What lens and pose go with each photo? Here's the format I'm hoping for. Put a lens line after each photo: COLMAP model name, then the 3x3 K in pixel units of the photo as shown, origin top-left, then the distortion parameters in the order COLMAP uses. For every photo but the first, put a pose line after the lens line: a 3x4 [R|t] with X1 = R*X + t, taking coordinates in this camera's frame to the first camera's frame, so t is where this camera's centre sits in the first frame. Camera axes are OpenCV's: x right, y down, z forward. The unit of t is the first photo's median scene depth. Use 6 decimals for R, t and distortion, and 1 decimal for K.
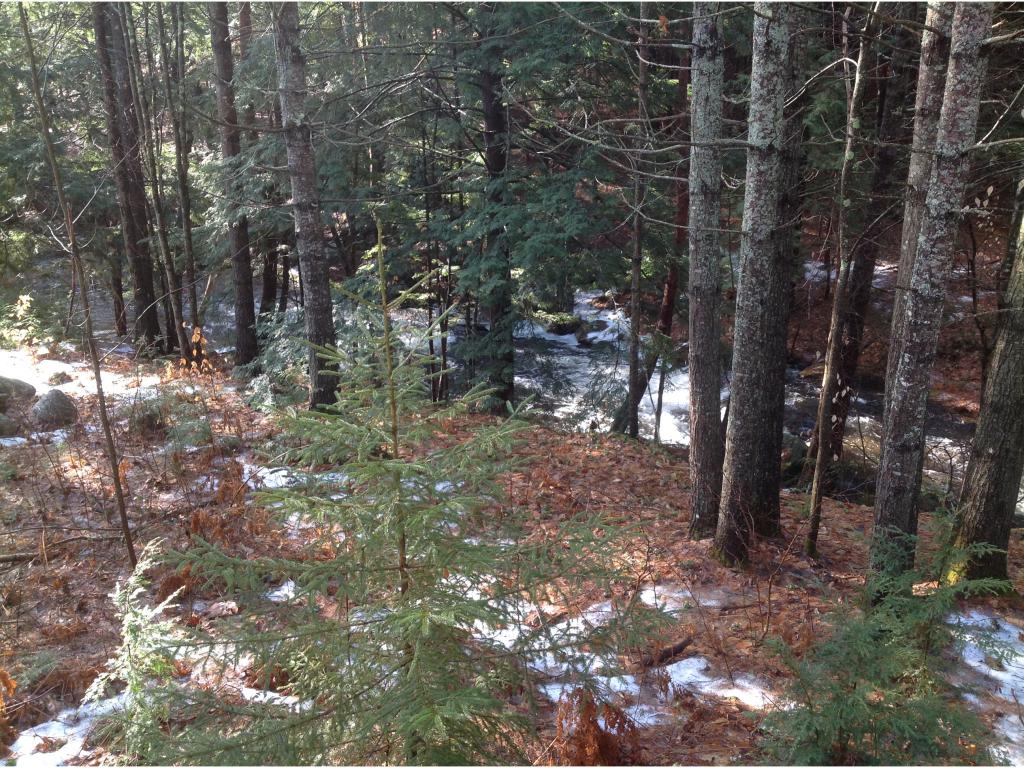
lens RADIAL K [[988.7, 0, 509.2], [0, 988.7, 378.5], [0, 0, 1]] dist [0.146808, -0.335992]
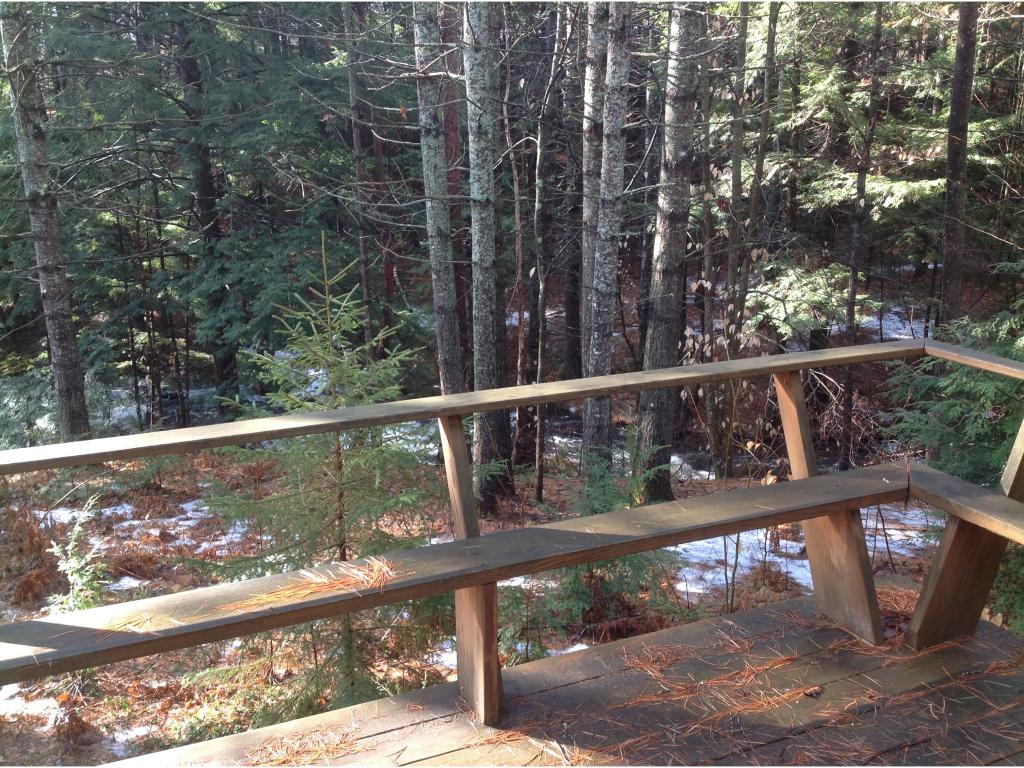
lens RADIAL K [[997.7, 0, 525.9], [0, 997.7, 378.0], [0, 0, 1]] dist [0.179695, -0.397041]
pose [[0.938941, -0.081093, 0.334386, -0.172167], [0.104951, 0.993017, -0.053878, 0.093764], [-0.327682, 0.085682, 0.940895, -0.304407]]
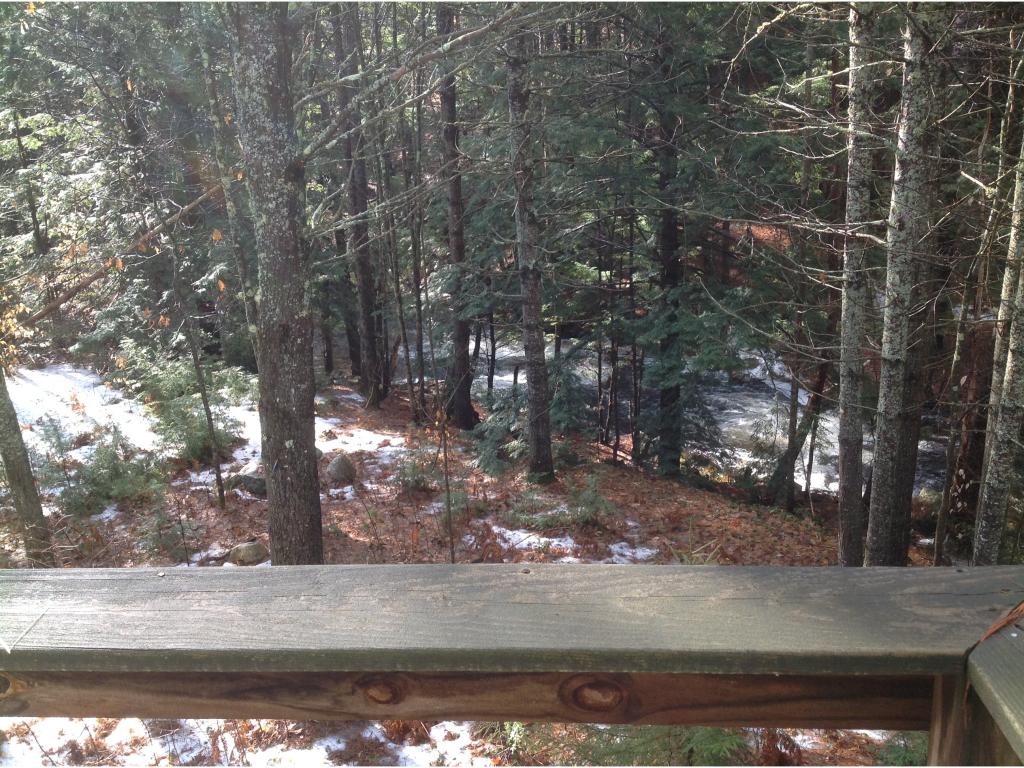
lens RADIAL K [[1009.3, 0, 481.1], [0, 1009.3, 361.7], [0, 0, 1]] dist [0.125107, -0.306926]
pose [[0.987599, 0.014651, -0.156312, -0.105860], [-0.014405, 0.999893, 0.002709, -0.218609], [0.156335, -0.000423, 0.987704, -0.562043]]
